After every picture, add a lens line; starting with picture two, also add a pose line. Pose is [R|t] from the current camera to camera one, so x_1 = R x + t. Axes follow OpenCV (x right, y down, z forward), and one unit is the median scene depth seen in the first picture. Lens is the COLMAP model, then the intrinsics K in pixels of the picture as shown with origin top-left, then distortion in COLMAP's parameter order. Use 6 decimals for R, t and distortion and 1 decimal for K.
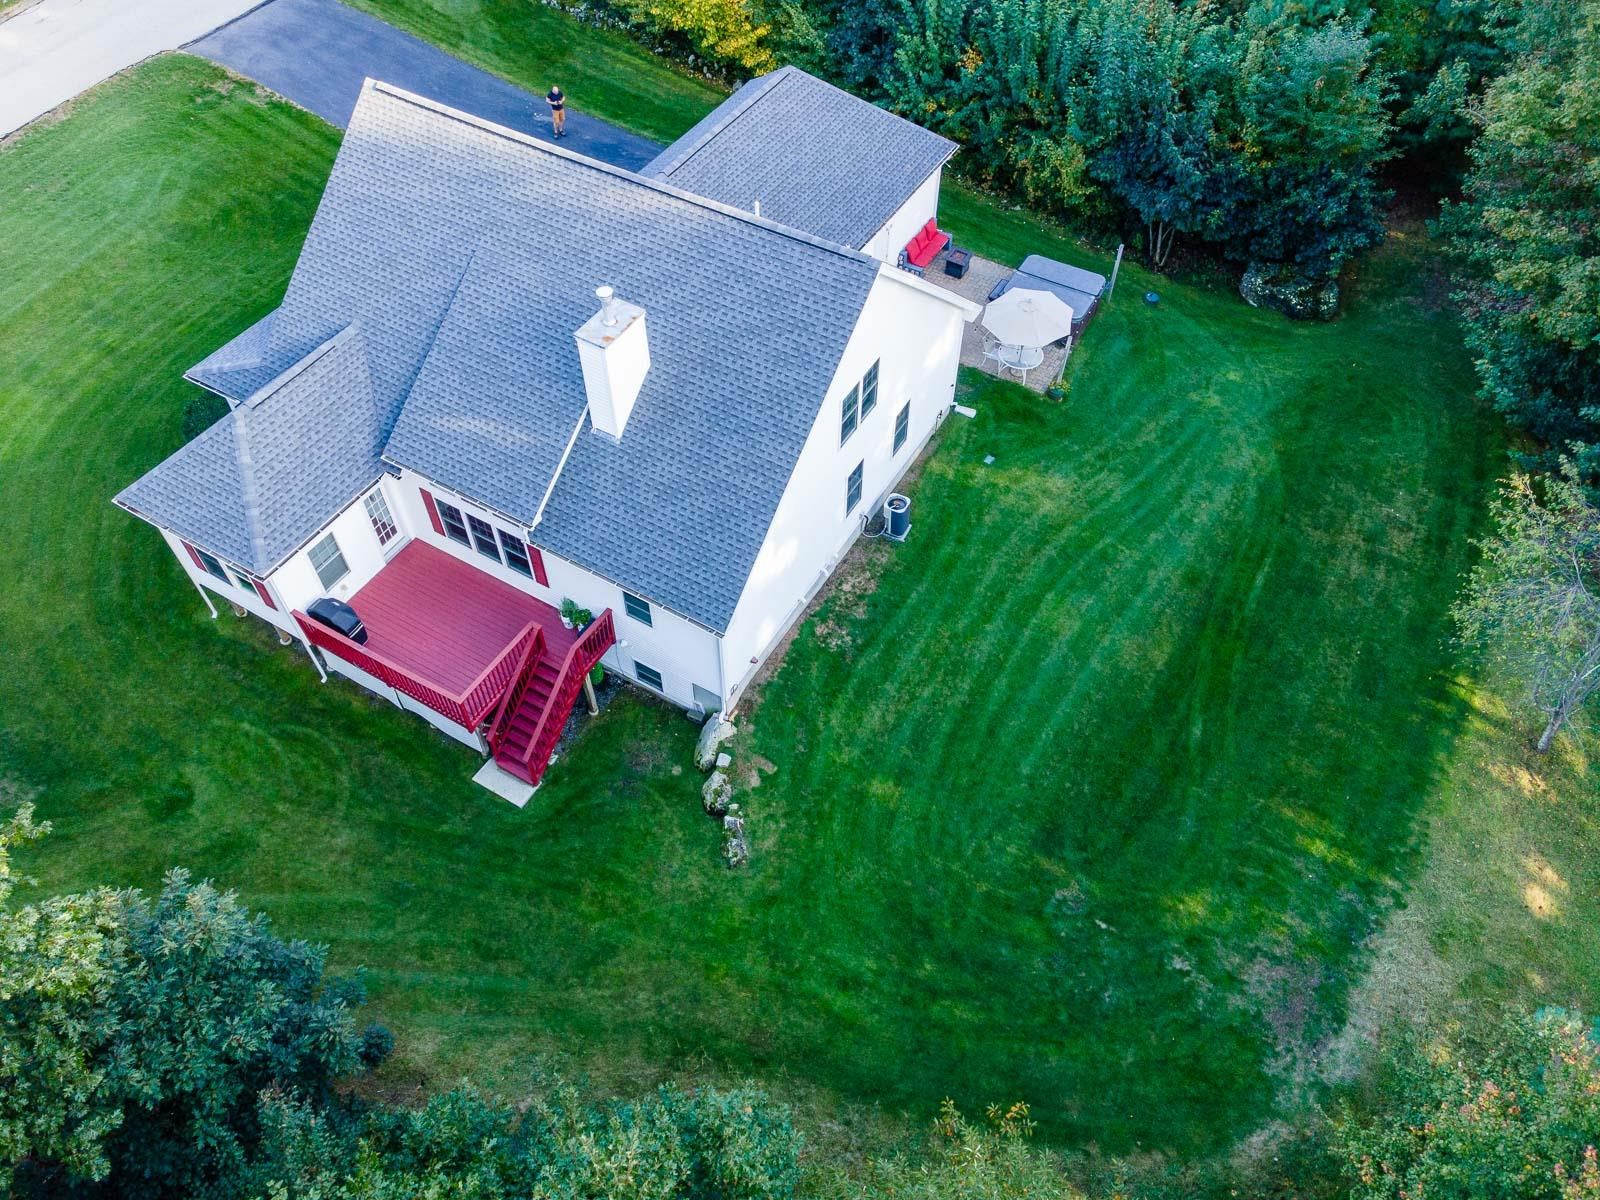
lens RADIAL K [[1140.8, 0, 800.0], [0, 1140.8, 600.0], [0, 0, 1]] dist [0.001041, 0.000628]
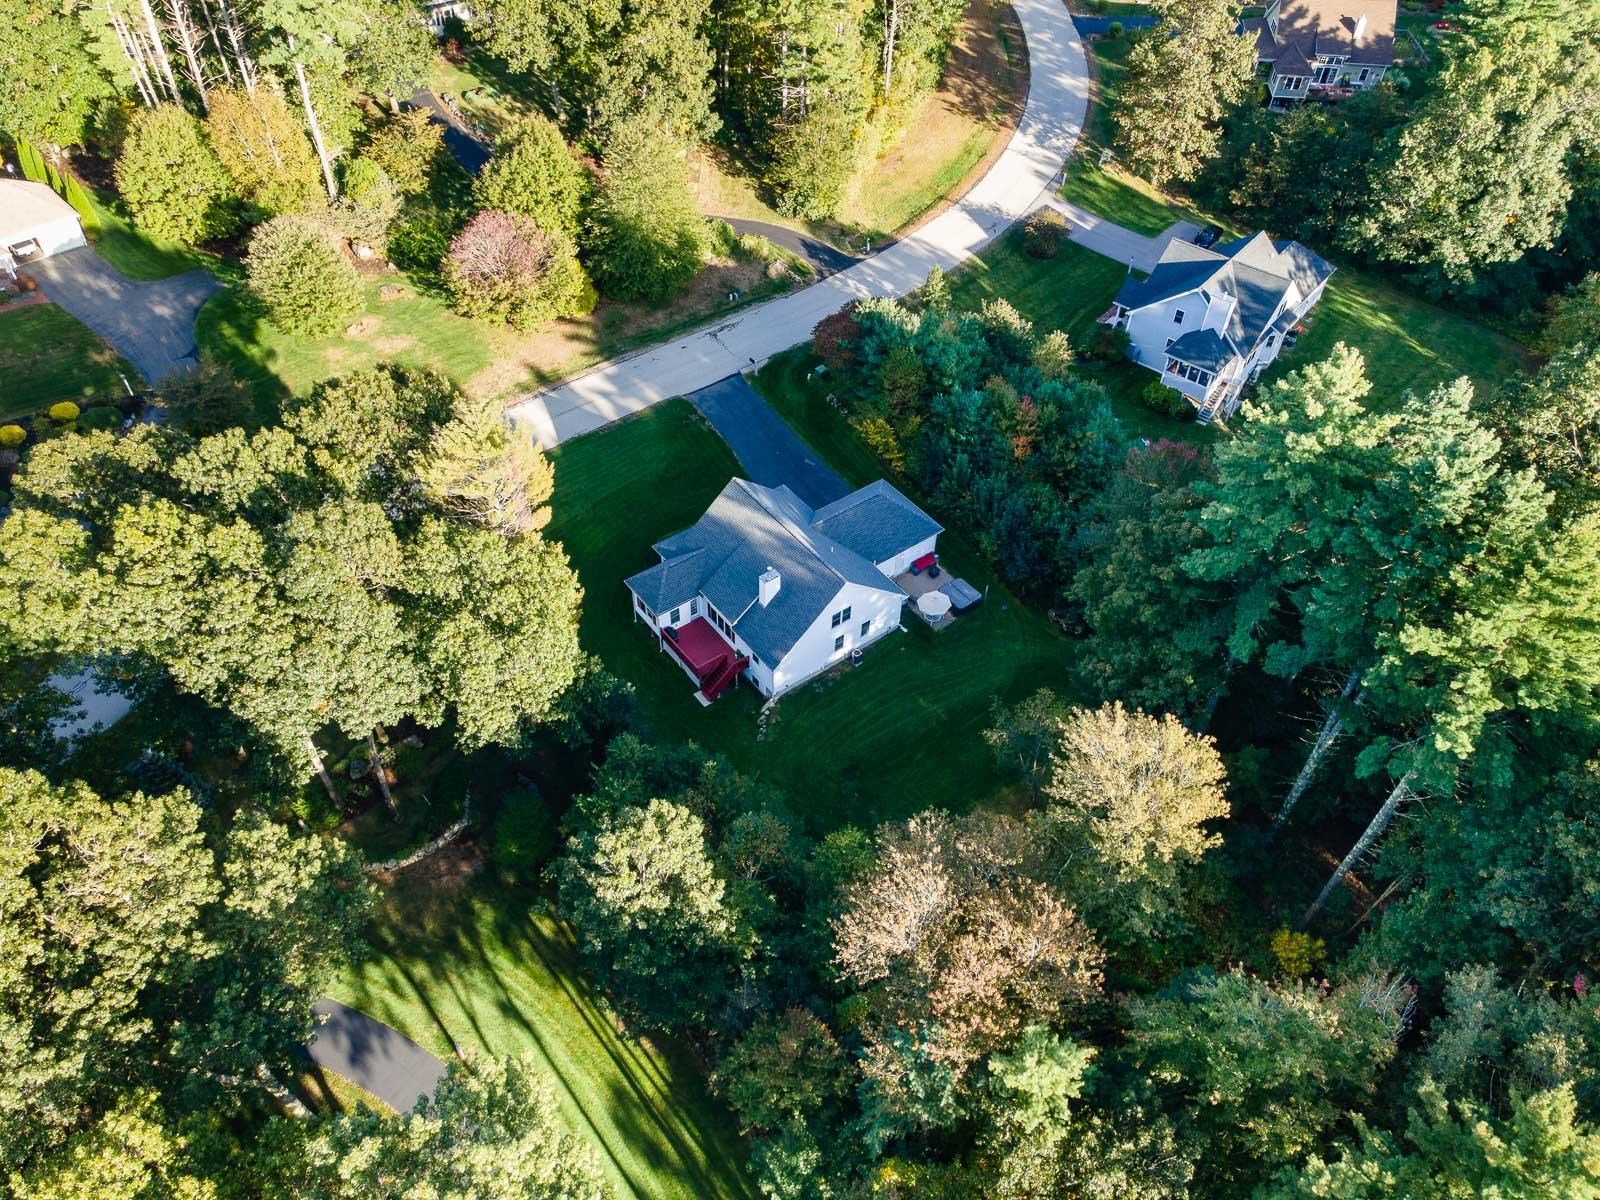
lens RADIAL K [[1148.7, 0, 791.0], [0, 1148.7, 604.3], [0, 0, 1]] dist [0.058064, -0.000805]
pose [[0.919036, 0.288095, -0.269023, 0.739634], [-0.312207, 0.948663, -0.050642, -0.002874], [0.240623, 0.130533, 0.961801, -2.013559]]
